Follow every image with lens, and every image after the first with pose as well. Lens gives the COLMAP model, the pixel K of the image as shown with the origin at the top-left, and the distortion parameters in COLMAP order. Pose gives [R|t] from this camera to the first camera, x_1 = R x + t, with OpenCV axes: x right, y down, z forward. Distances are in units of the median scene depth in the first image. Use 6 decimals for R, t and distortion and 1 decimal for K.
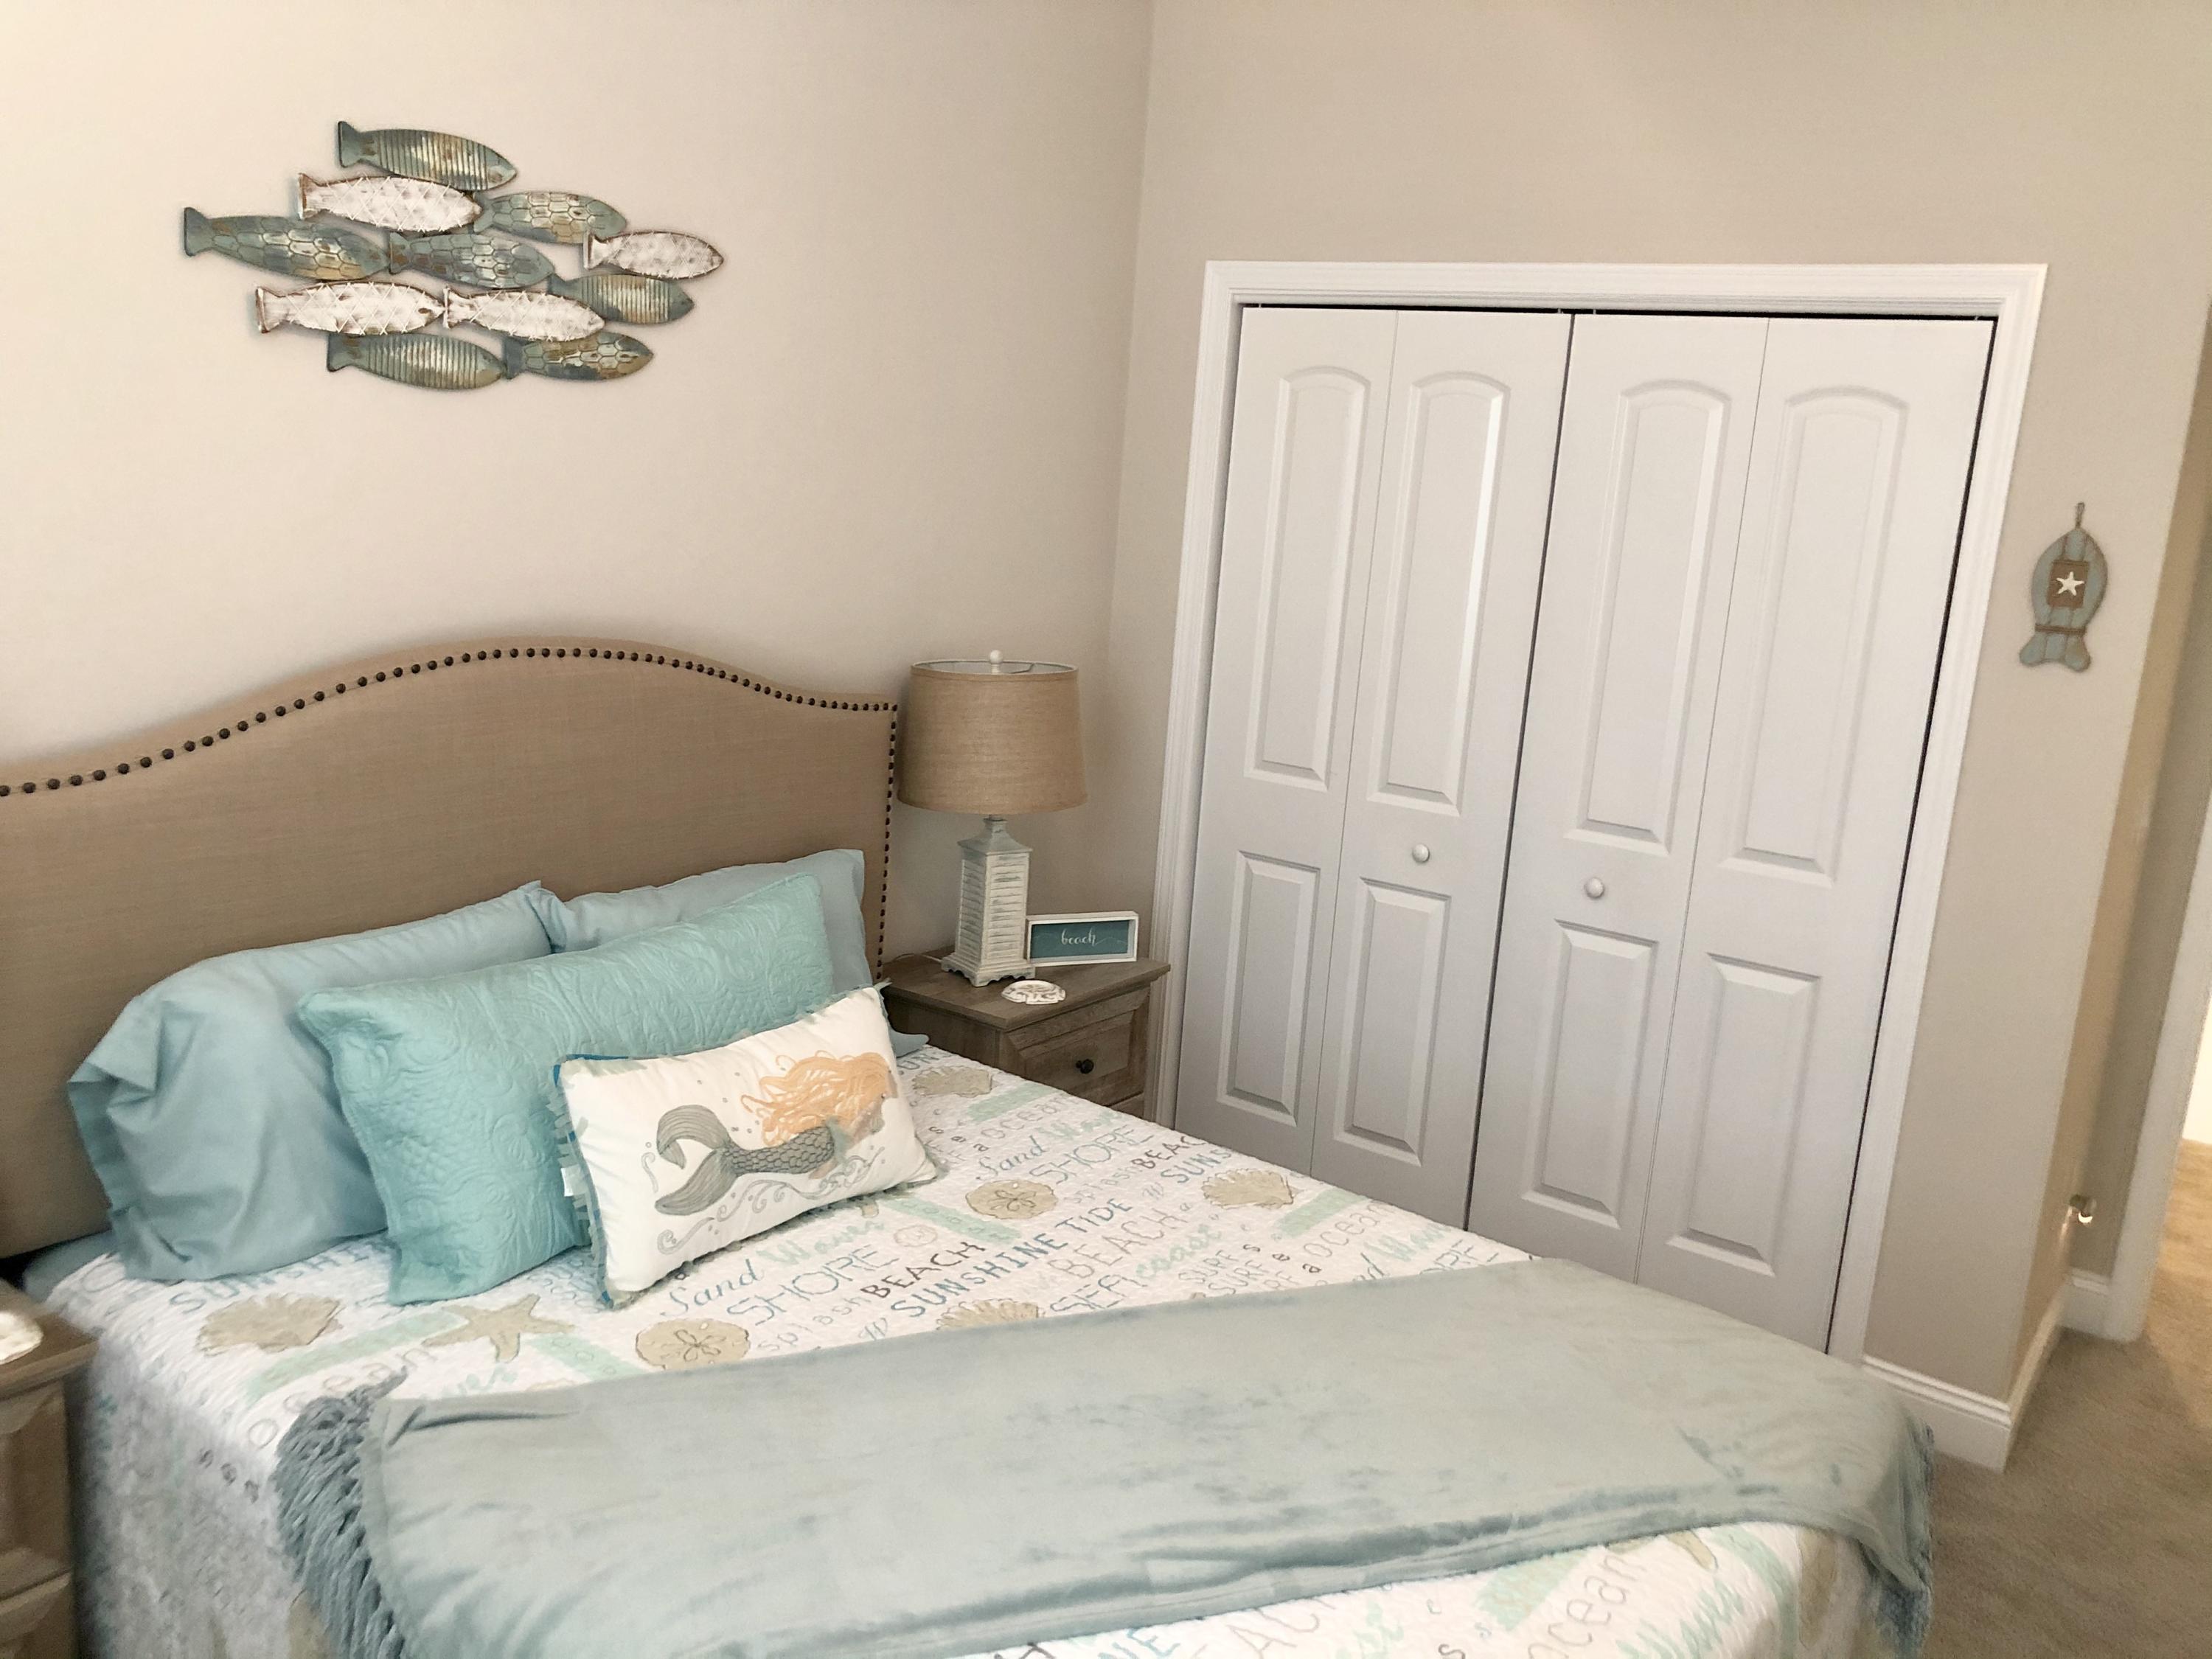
lens RADIAL K [[1834.7, 0, 1112.7], [0, 1834.7, 813.9], [0, 0, 1]] dist [0.032225, 0.013705]
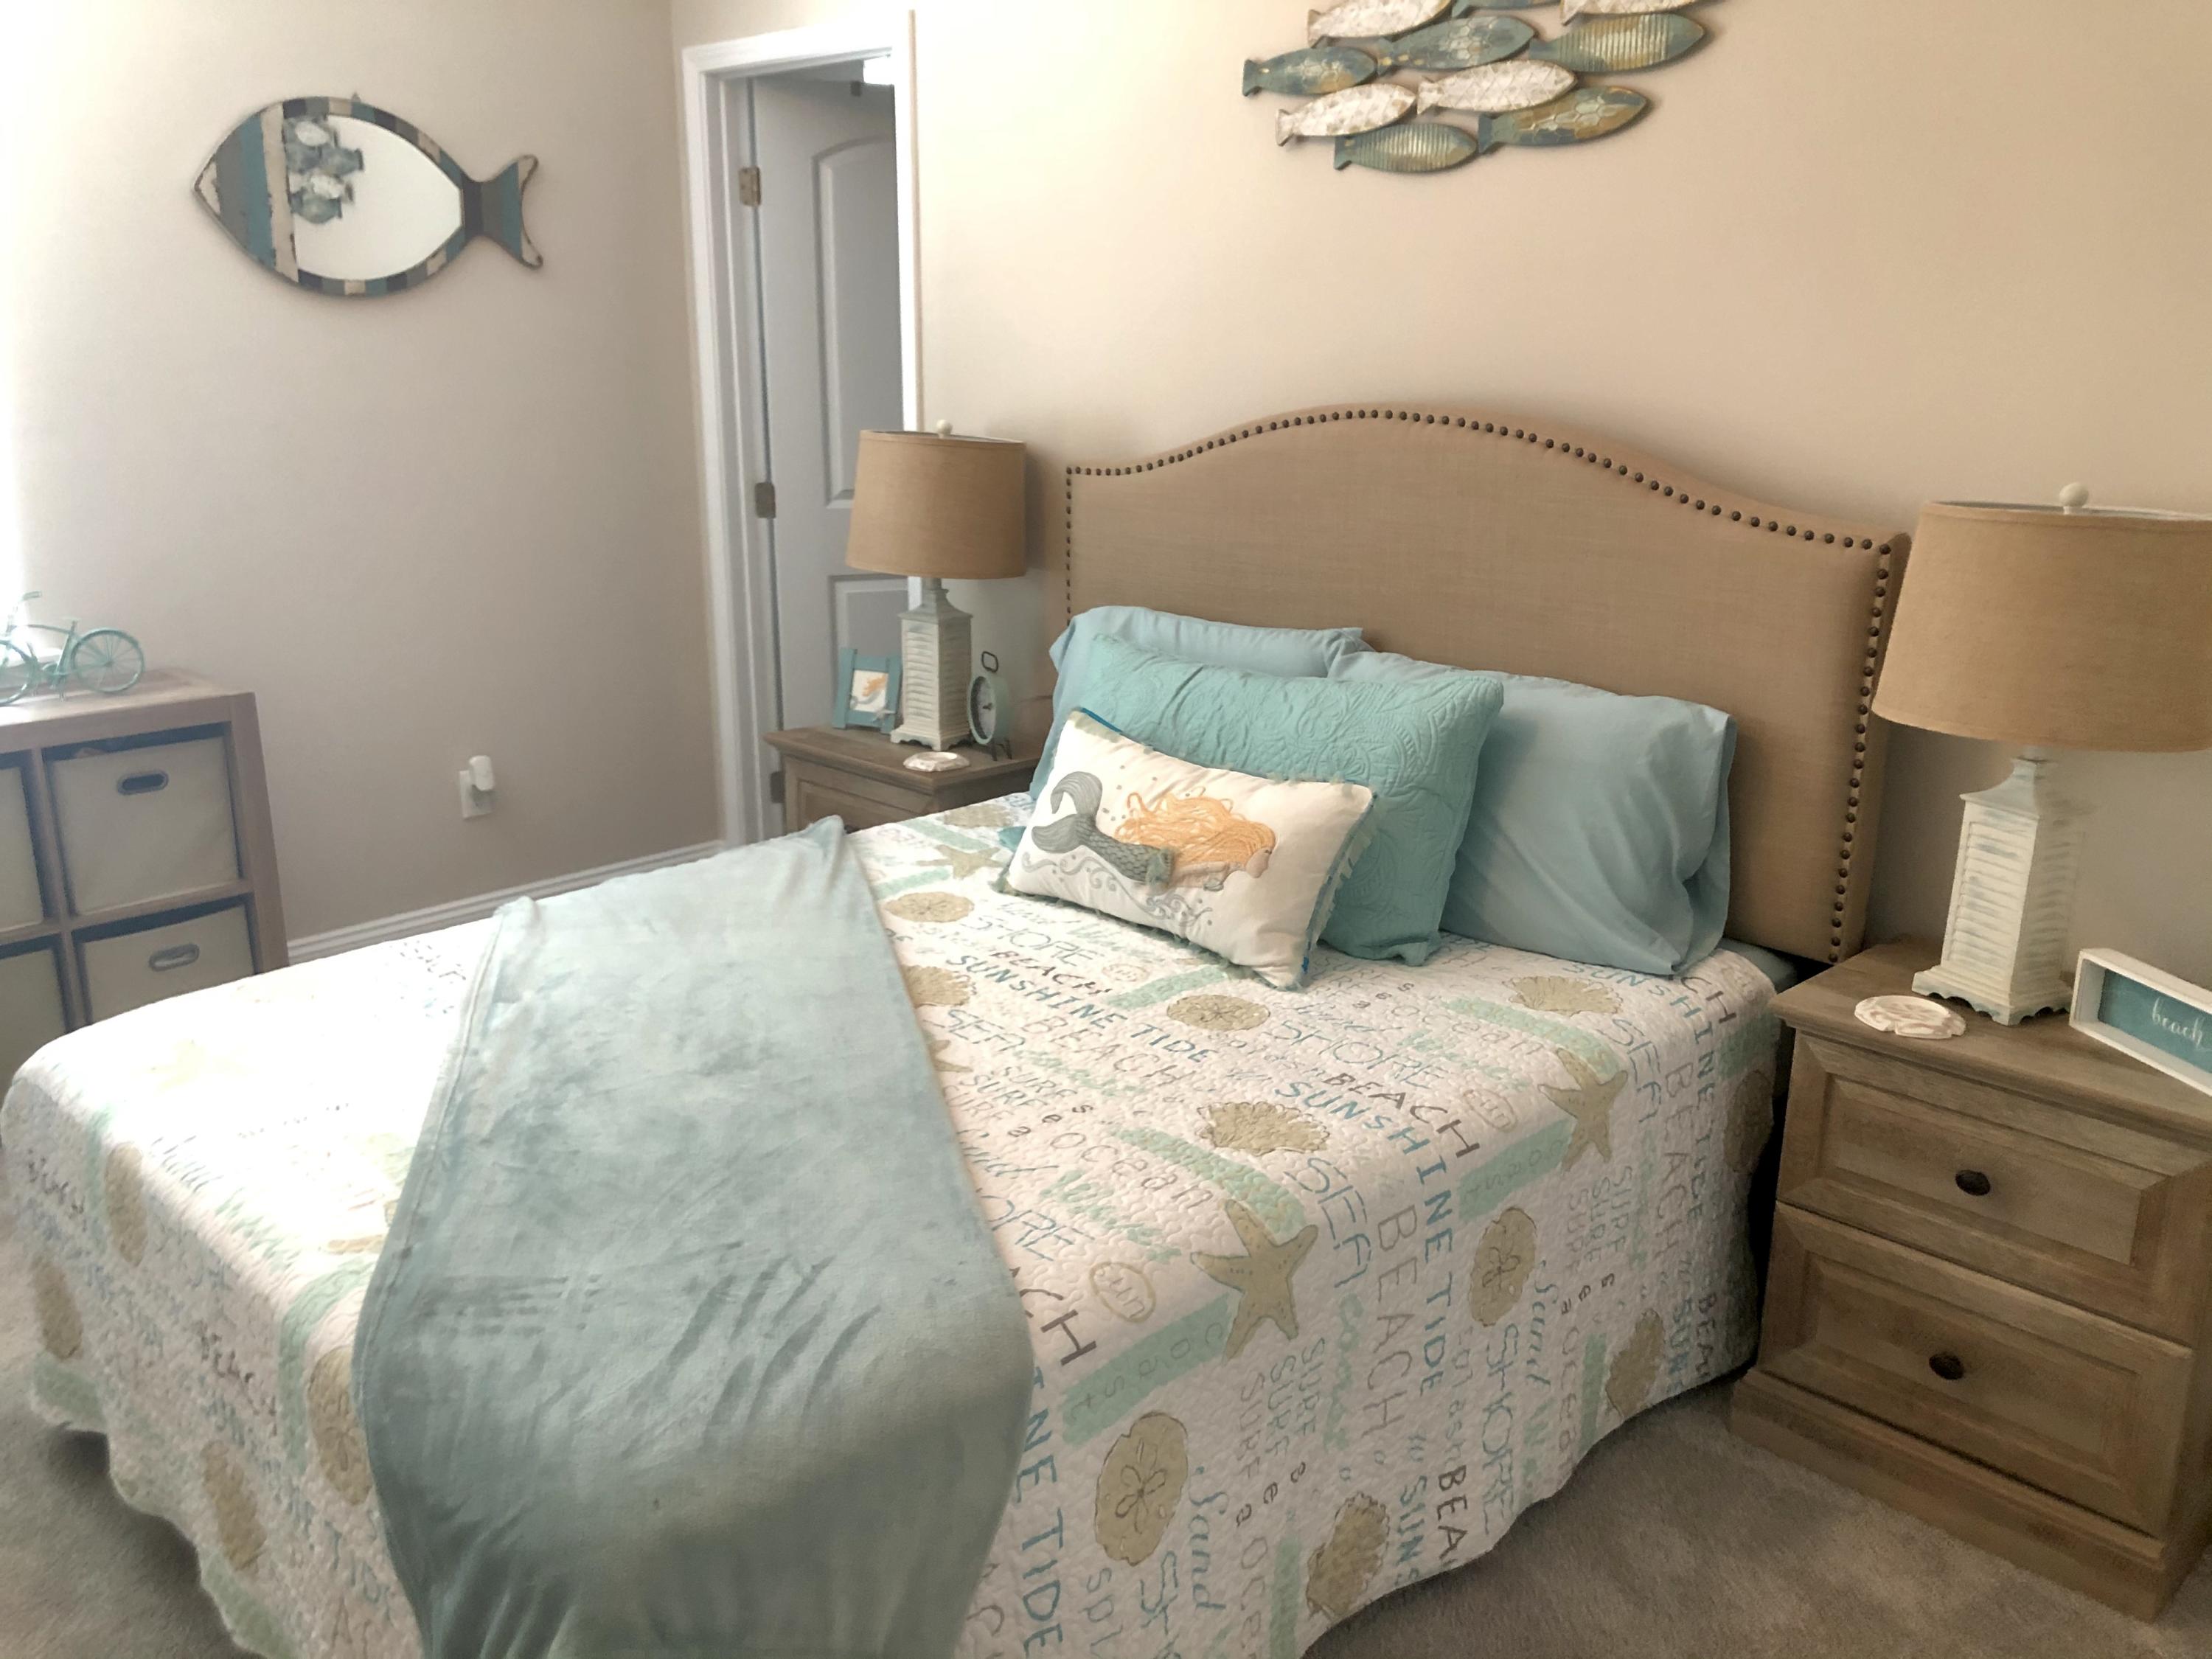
lens RADIAL K [[1834.7, 0, 1112.7], [0, 1834.7, 813.9], [0, 0, 1]] dist [0.032225, 0.013705]
pose [[-0.151674, 0.189323, -0.970130, 0.827036], [-0.217000, 0.951162, 0.219549, -0.069016], [0.964316, 0.243818, -0.103184, 1.050644]]
